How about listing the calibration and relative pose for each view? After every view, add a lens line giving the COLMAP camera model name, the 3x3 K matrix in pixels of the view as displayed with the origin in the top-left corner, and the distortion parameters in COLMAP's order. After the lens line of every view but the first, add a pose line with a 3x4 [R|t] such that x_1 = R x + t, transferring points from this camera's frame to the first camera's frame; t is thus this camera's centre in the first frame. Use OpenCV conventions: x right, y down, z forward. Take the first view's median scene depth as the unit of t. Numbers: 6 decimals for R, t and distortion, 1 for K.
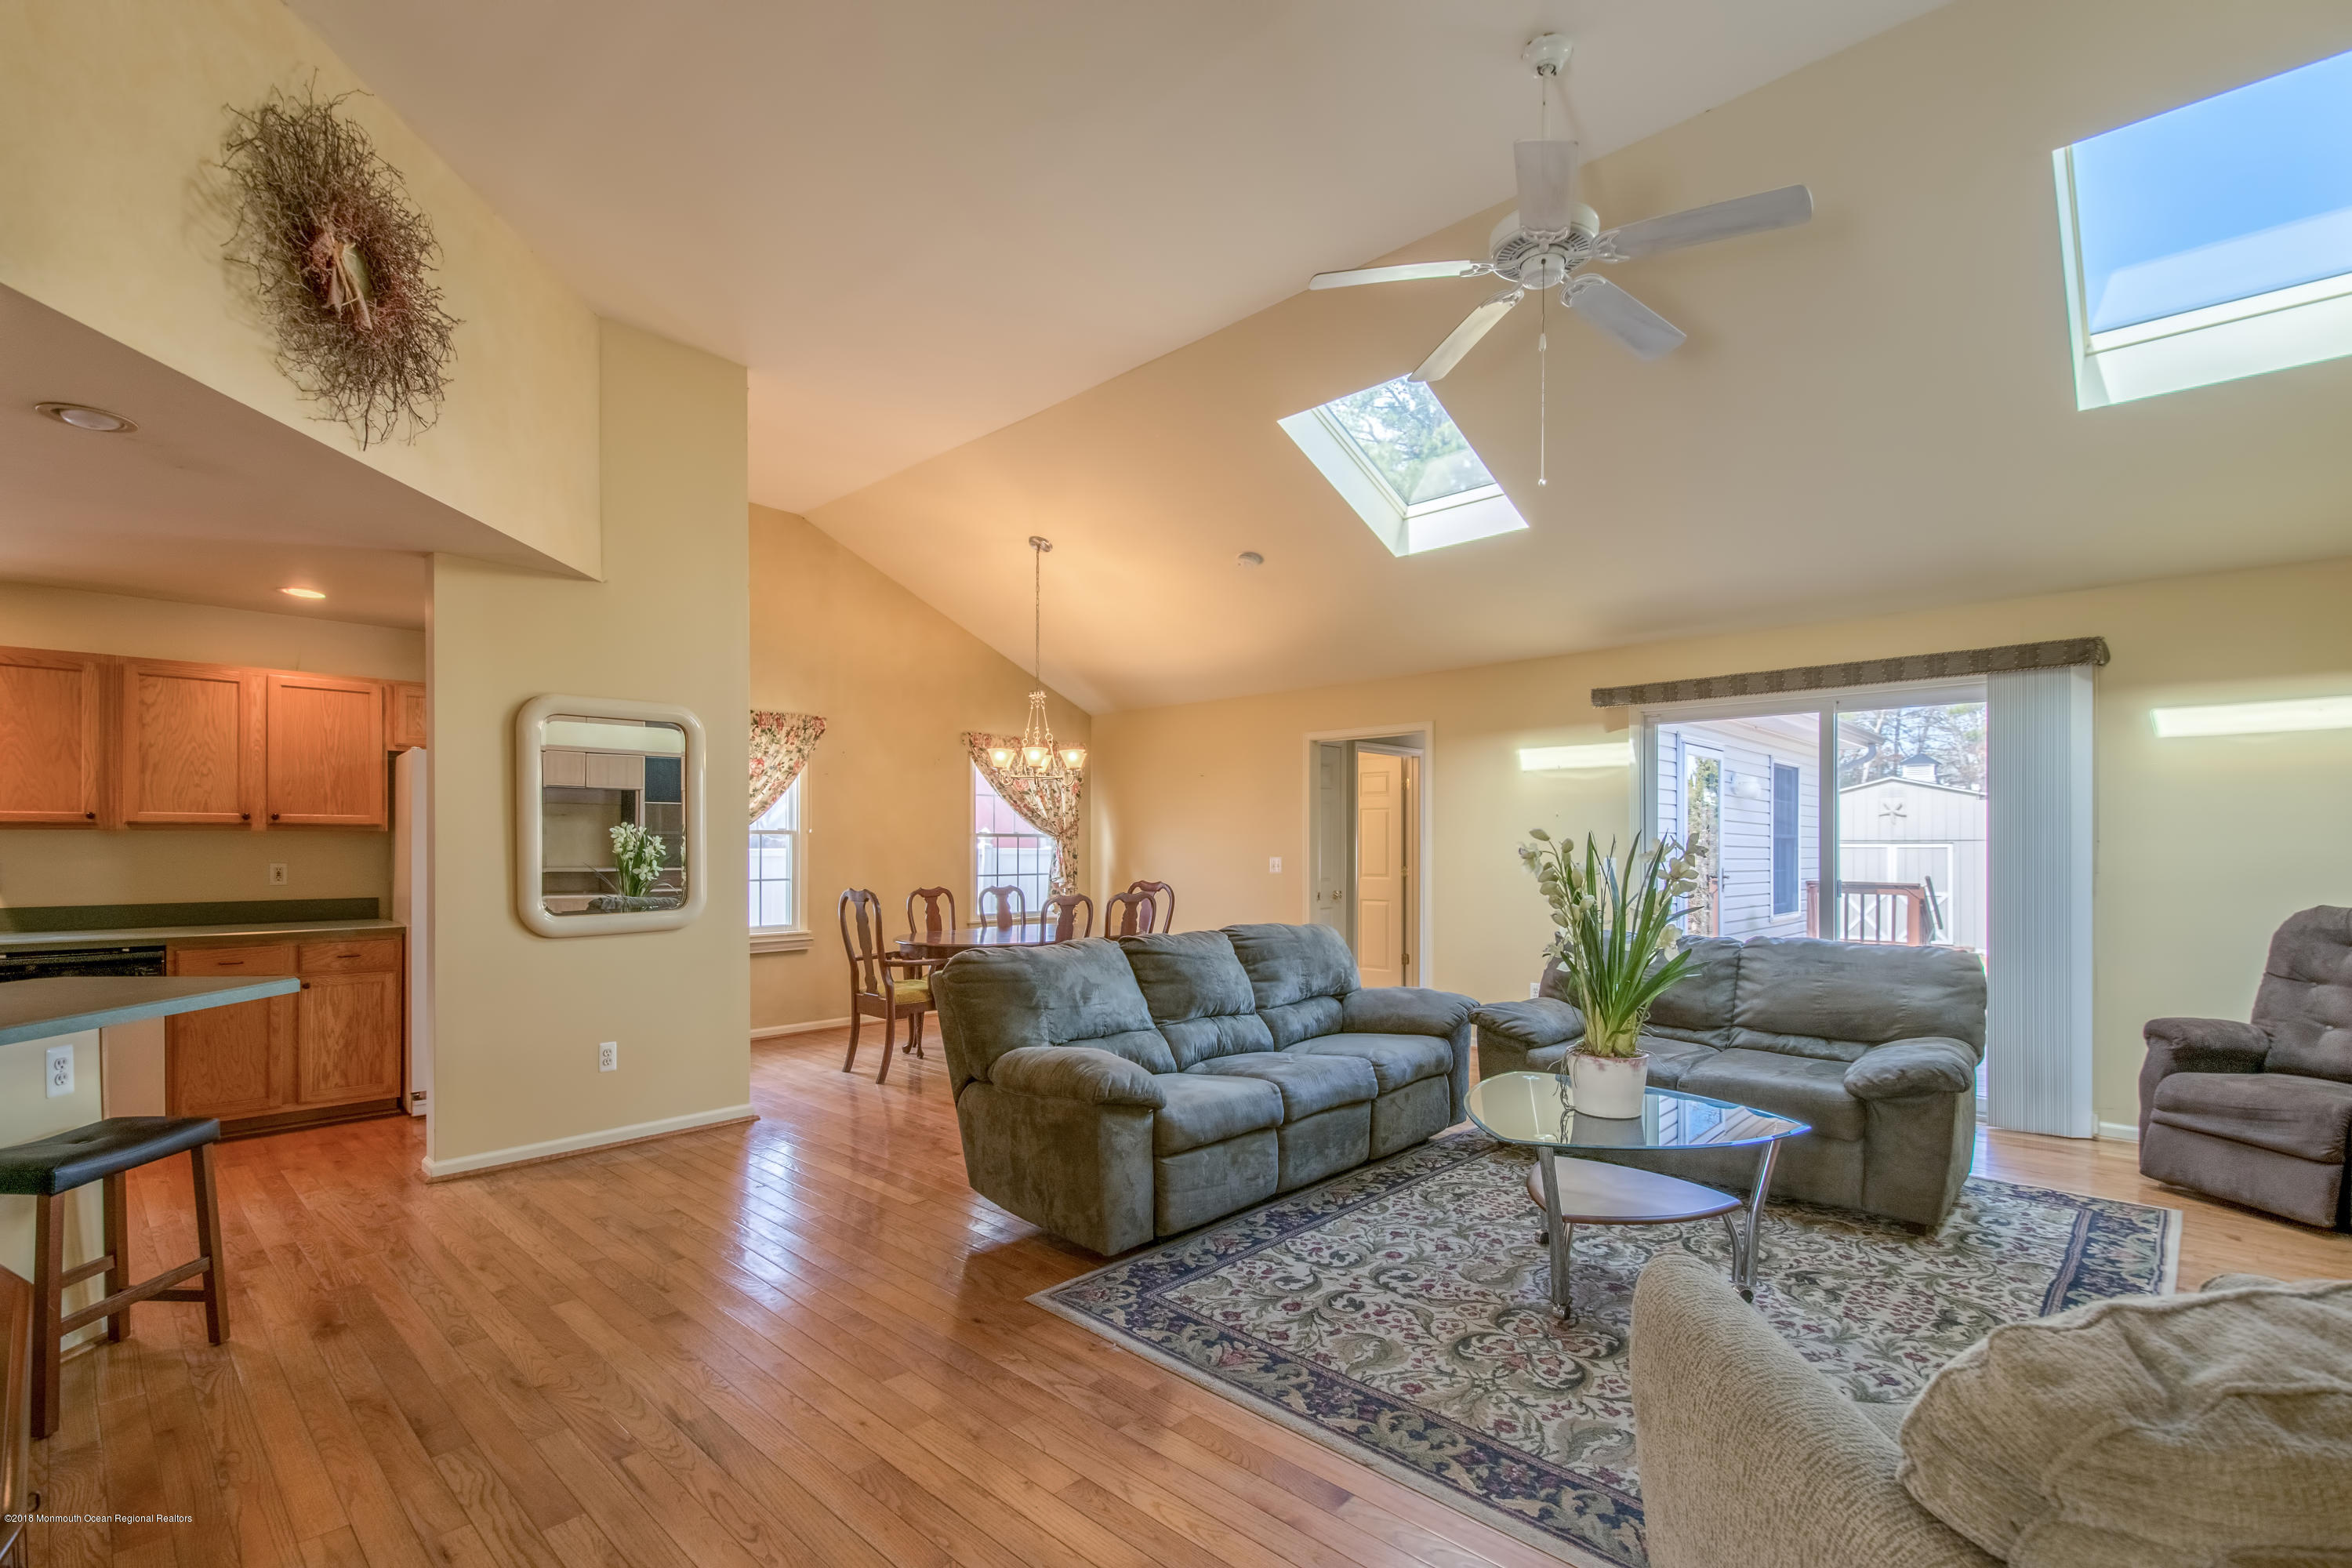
lens RADIAL K [[1073.2, 0, 1161.0], [0, 1073.2, 848.1], [0, 0, 1]] dist [0.021019, -0.020615]
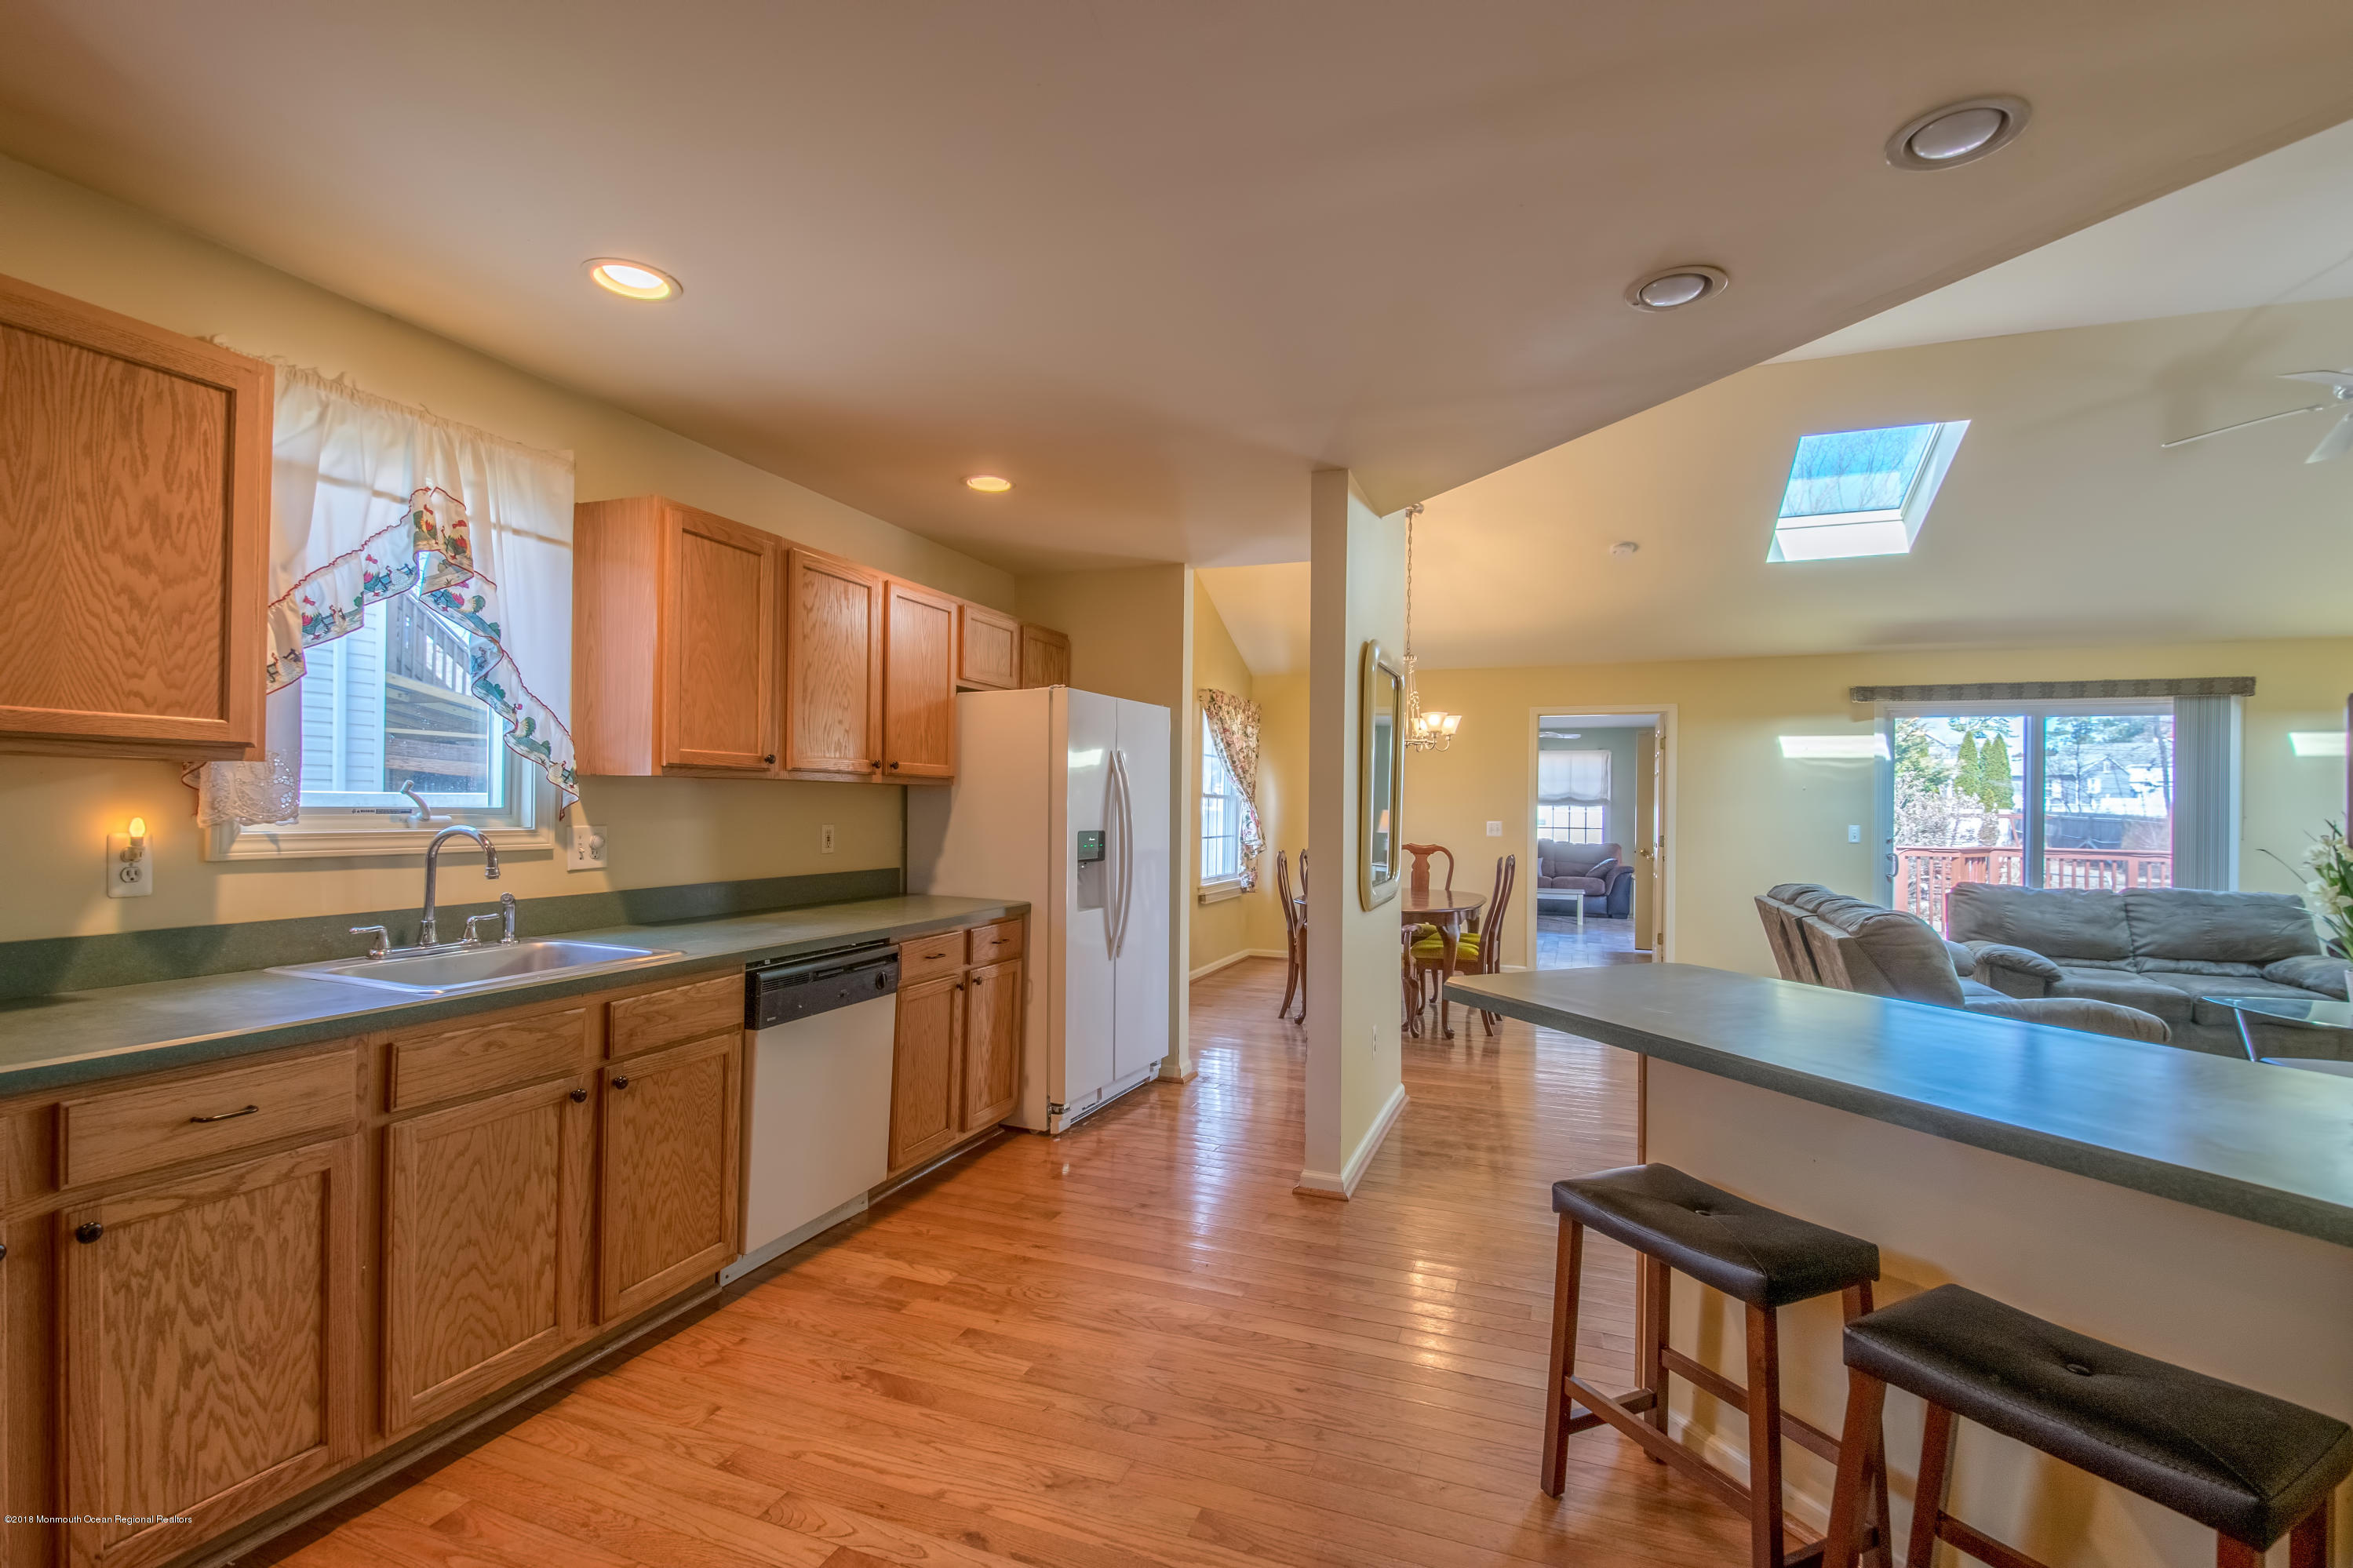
lens RADIAL K [[1062.2, 0, 1170.5], [0, 1062.2, 814.6], [0, 0, 1]] dist [0.033076, -0.023651]
pose [[0.919448, 0.008923, 0.393111, -0.970304], [-0.013592, 0.999866, 0.009096, -0.003613], [-0.392977, -0.013706, 0.919446, 0.229511]]
